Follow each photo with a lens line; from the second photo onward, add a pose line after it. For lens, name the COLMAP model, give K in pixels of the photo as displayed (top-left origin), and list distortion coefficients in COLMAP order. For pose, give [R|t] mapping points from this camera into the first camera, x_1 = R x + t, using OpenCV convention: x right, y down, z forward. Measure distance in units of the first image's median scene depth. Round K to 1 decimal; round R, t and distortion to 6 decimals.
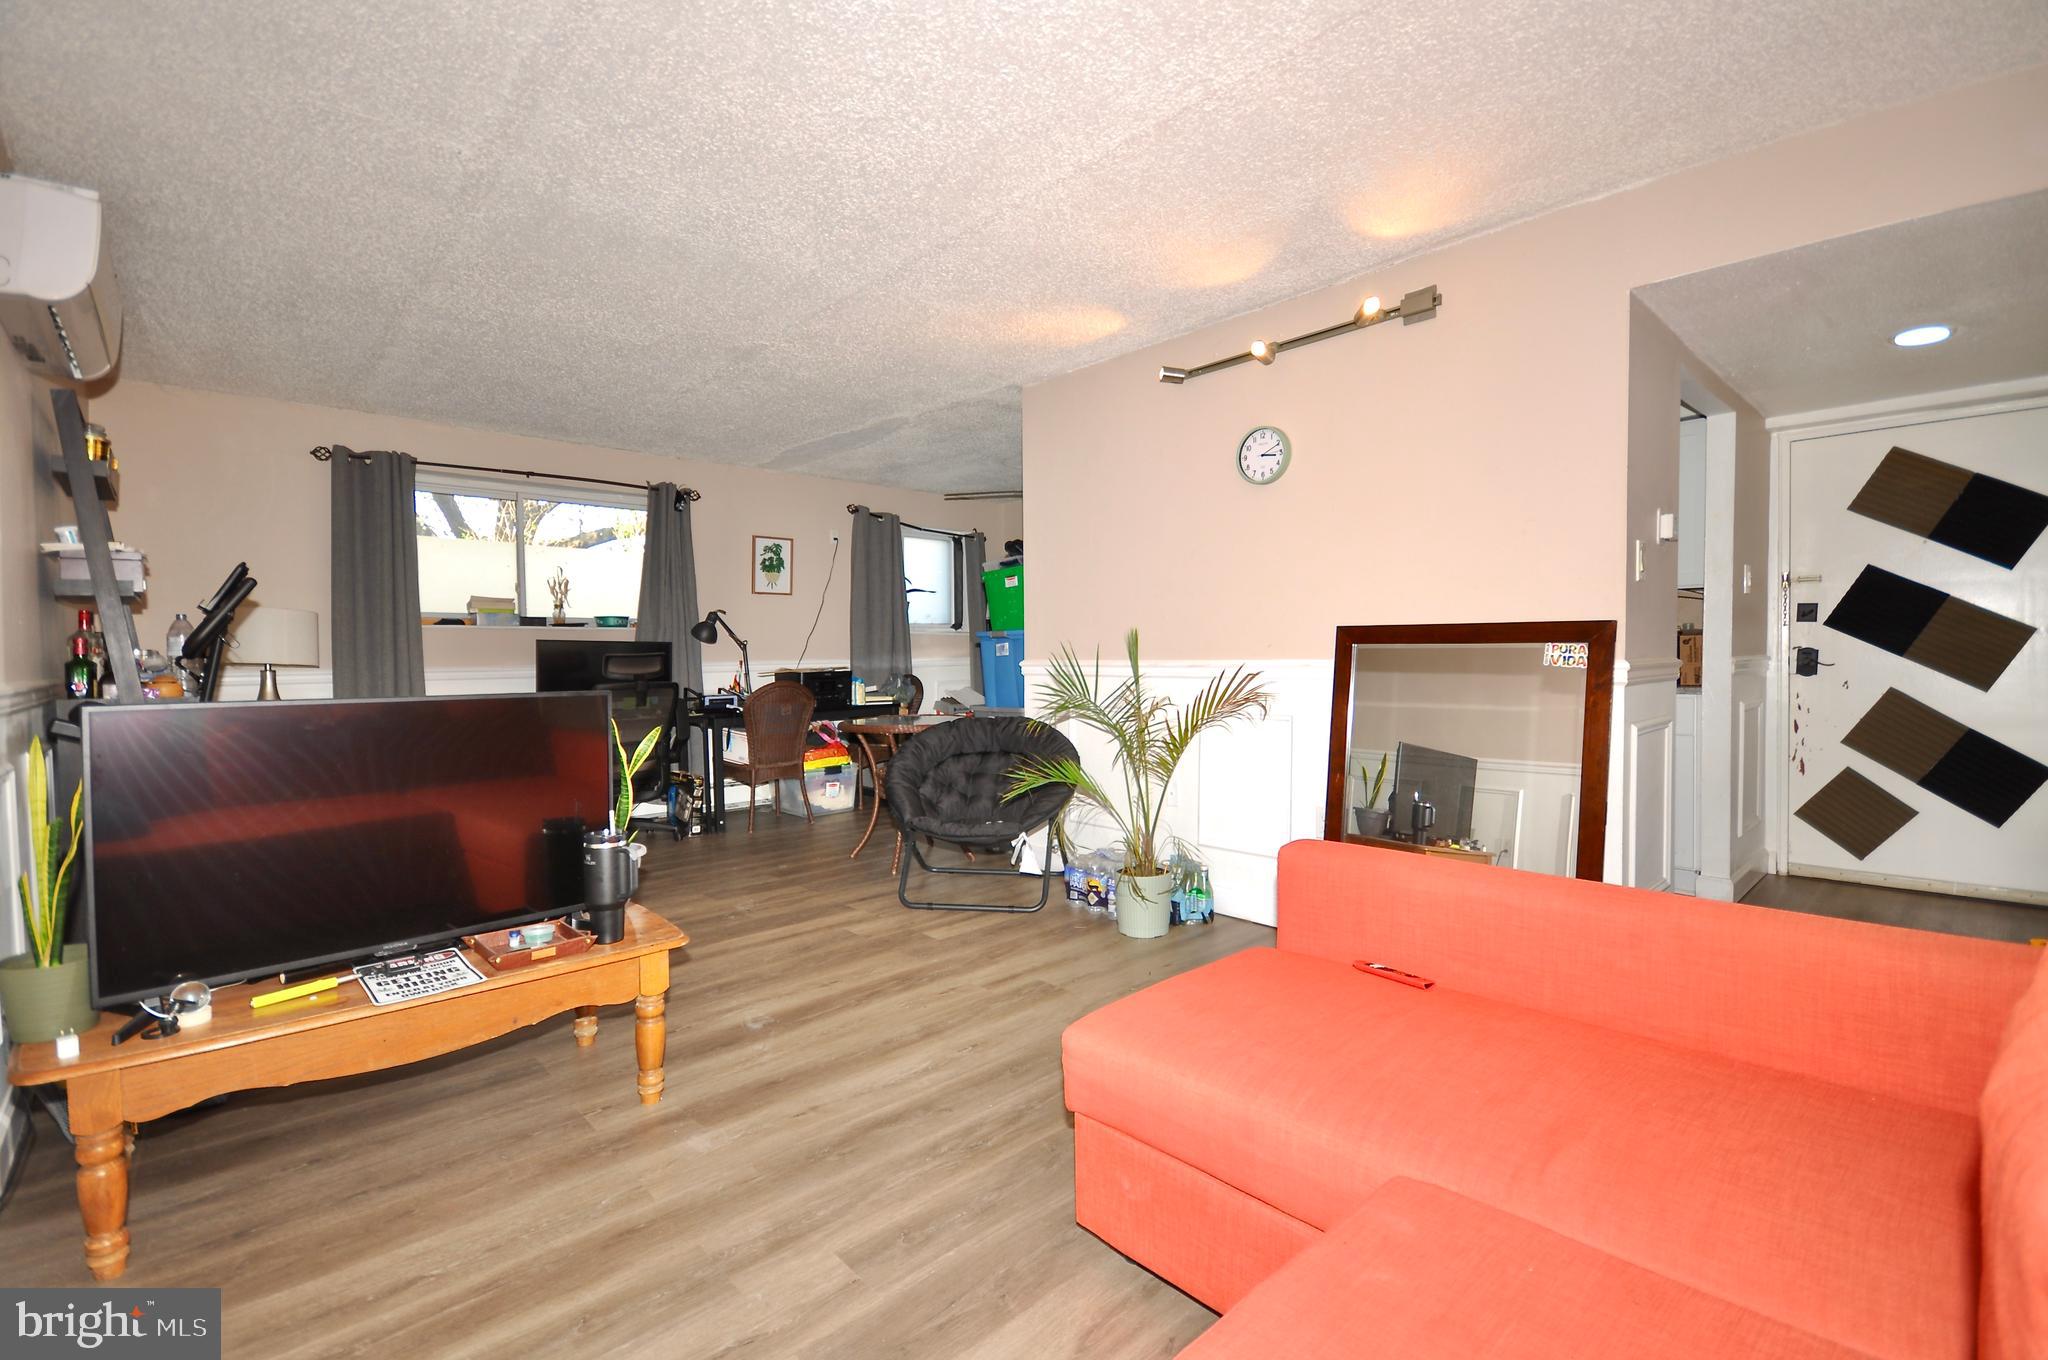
lens RADIAL K [[955.6, 0, 986.0], [0, 955.6, 680.6], [0, 0, 1]] dist [0.000368, -0.009793]
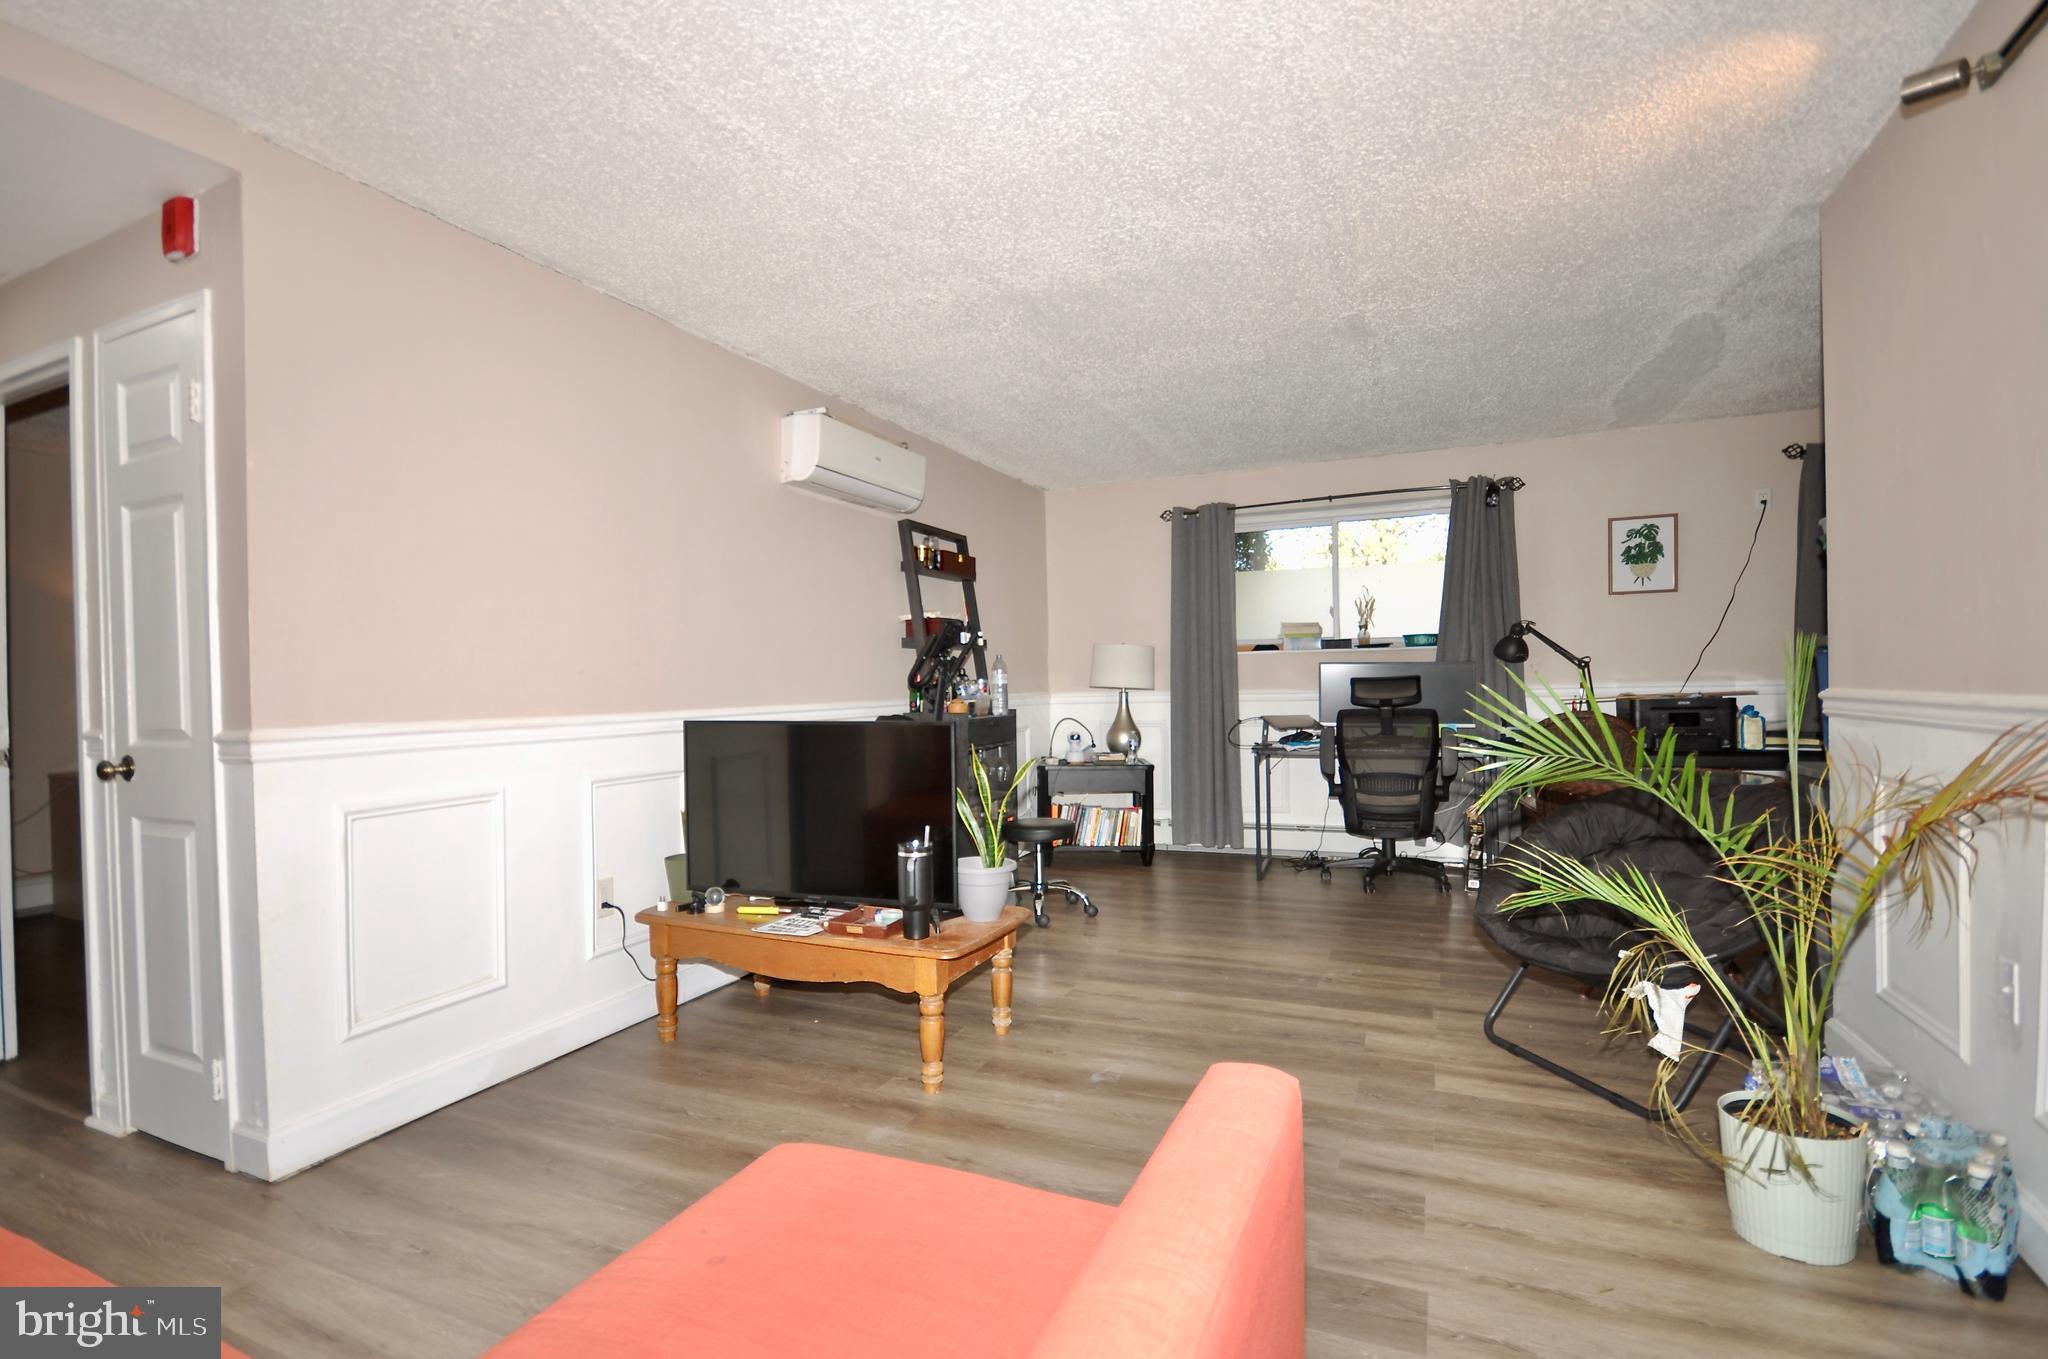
lens RADIAL K [[955.6, 0, 986.0], [0, 955.6, 680.1], [0, 0, 1]] dist [0.000368, -0.009793]
pose [[0.368990, -0.000977, -0.929433, 0.439436], [-0.010078, 0.999936, -0.005052, -0.020996], [0.929379, 0.011231, 0.368957, 0.395903]]
